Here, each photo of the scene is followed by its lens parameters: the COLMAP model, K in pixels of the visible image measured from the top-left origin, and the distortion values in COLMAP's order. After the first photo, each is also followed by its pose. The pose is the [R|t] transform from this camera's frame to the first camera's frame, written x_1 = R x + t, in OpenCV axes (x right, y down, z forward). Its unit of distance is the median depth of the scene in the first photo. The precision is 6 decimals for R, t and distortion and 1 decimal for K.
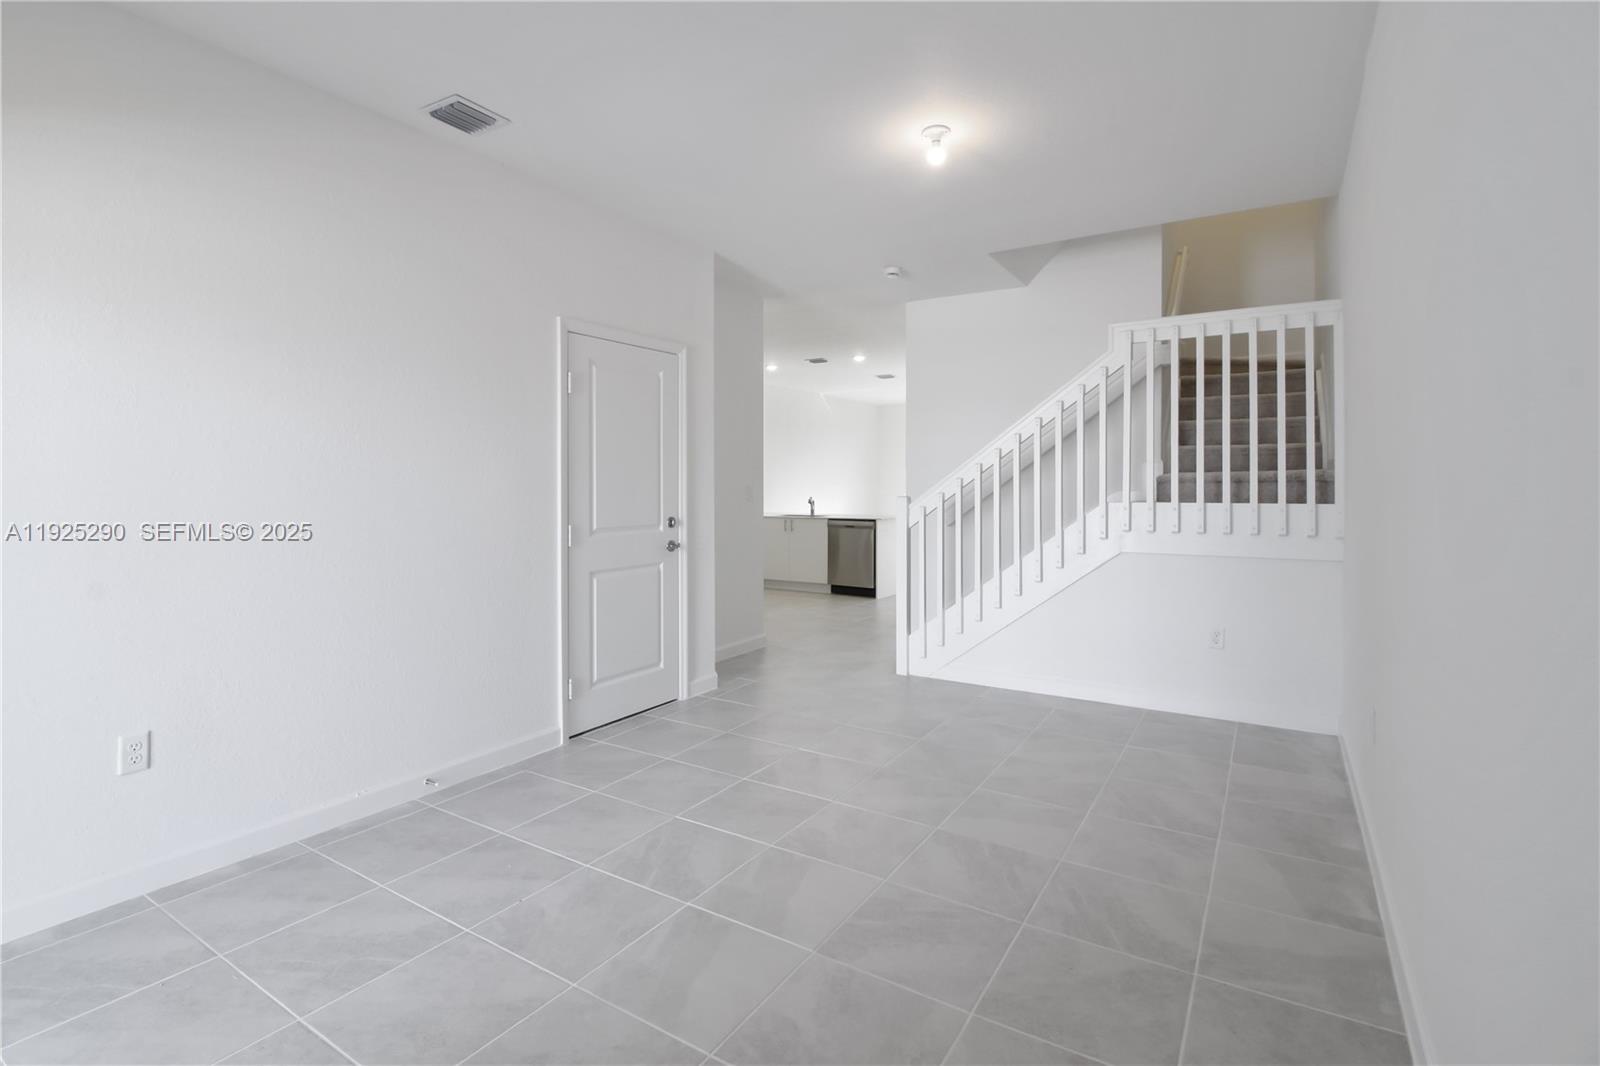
lens RADIAL K [[757.3, 0, 792.5], [0, 757.3, 484.6], [0, 0, 1]] dist [-0.009497, -0.000906]
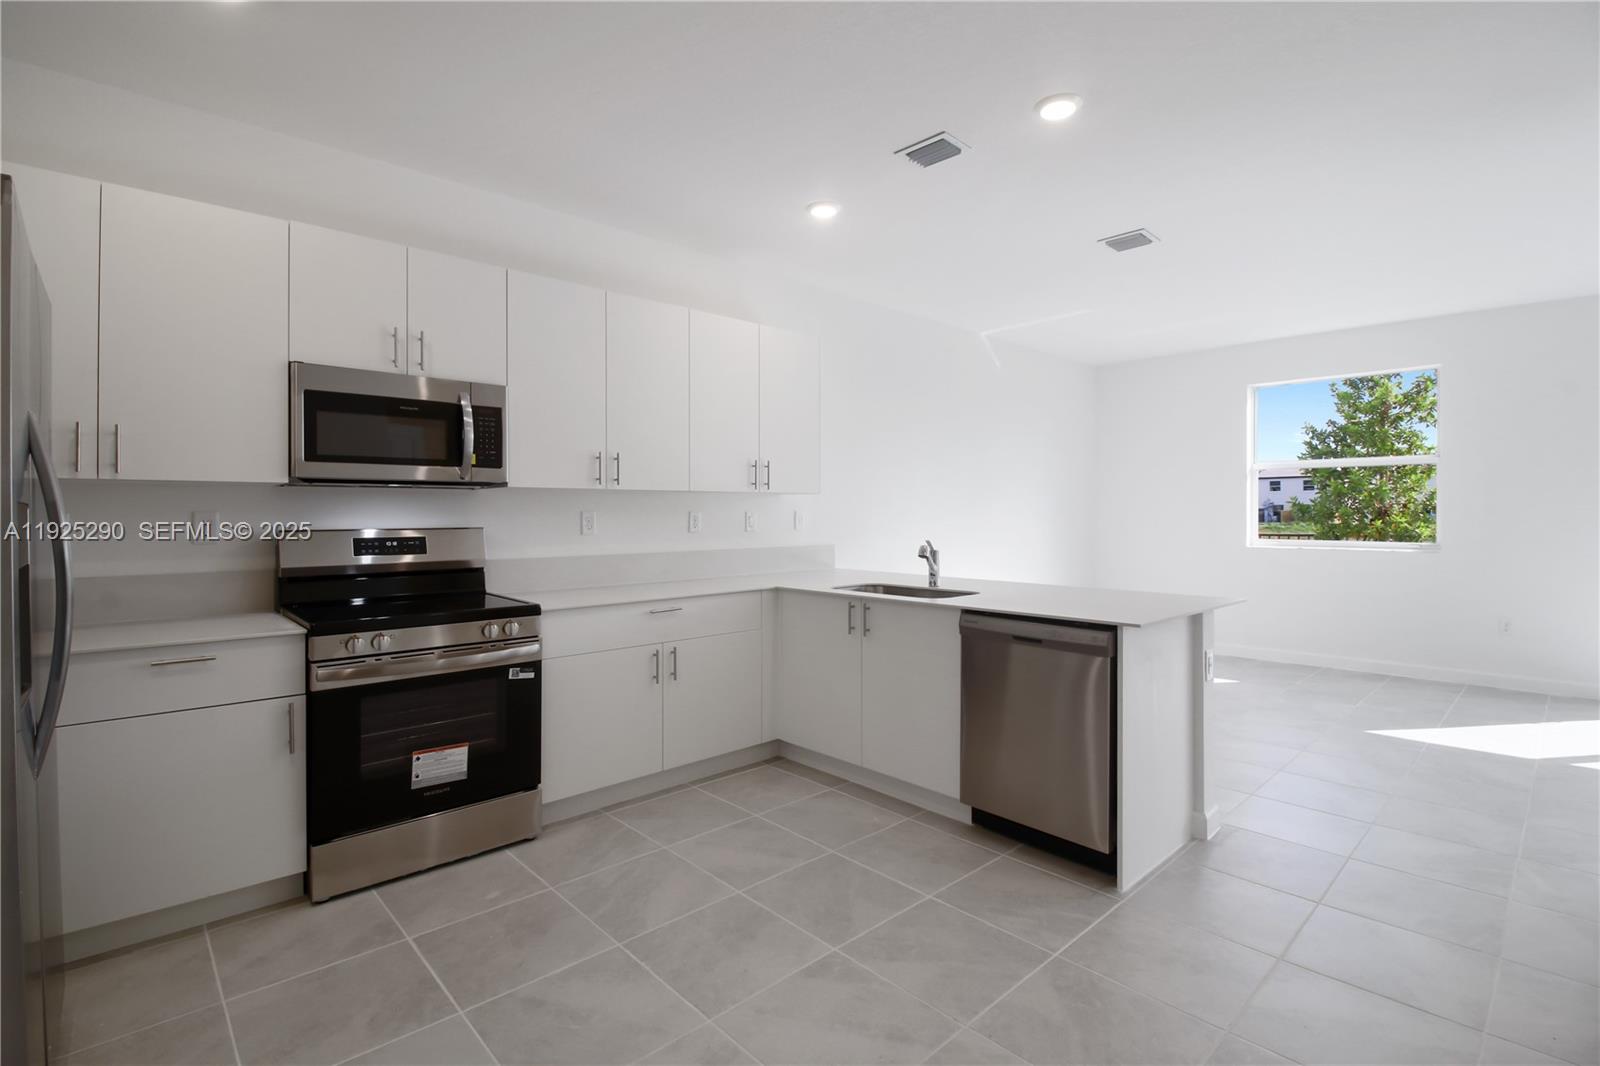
lens RADIAL K [[746.1, 0, 795.8], [0, 746.1, 516.2], [0, 0, 1]] dist [-0.003231, -0.009715]
pose [[0.969940, 0.003528, -0.243319, 0.109609], [-0.001477, 0.999962, 0.008610, 0.001223], [0.243340, -0.007992, 0.969908, 1.305482]]
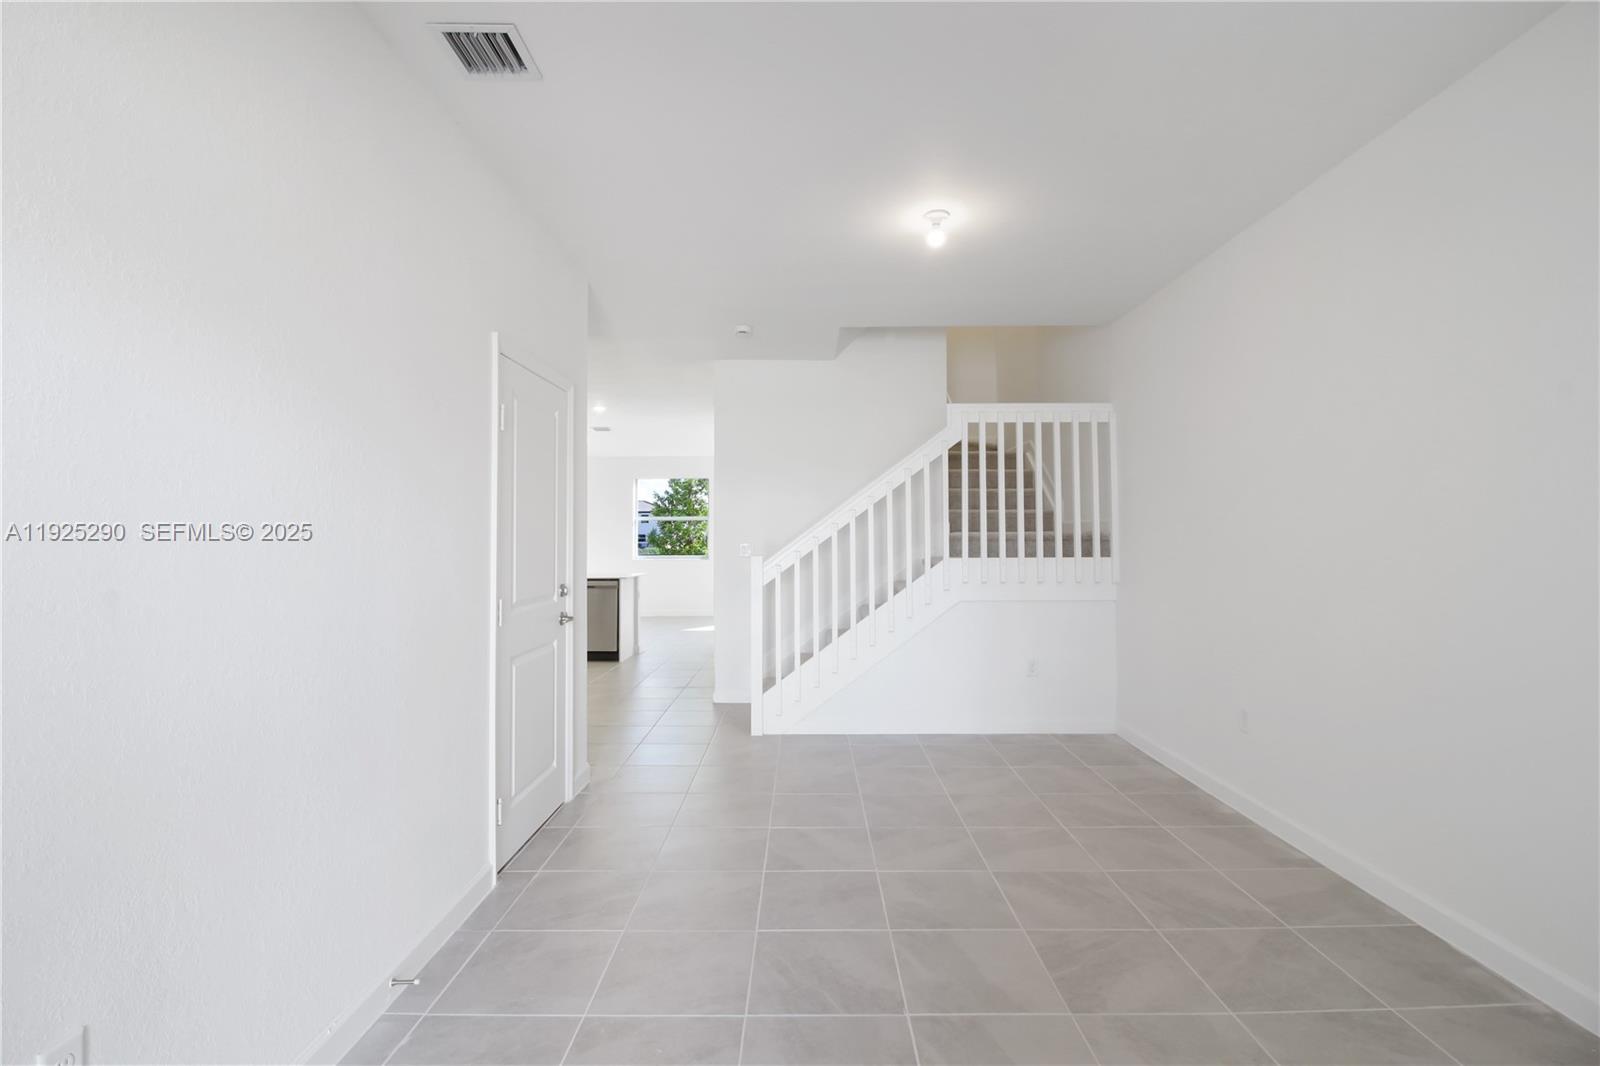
lens RADIAL K [[746.1, 0, 795.8], [0, 746.1, 516.2], [0, 0, 1]] dist [-0.003231, -0.009715]
pose [[0.847157, 0.014304, 0.531150, -0.386731], [0.002203, 0.999534, -0.030431, -0.006739], [-0.531338, 0.026950, 0.846731, 0.160658]]
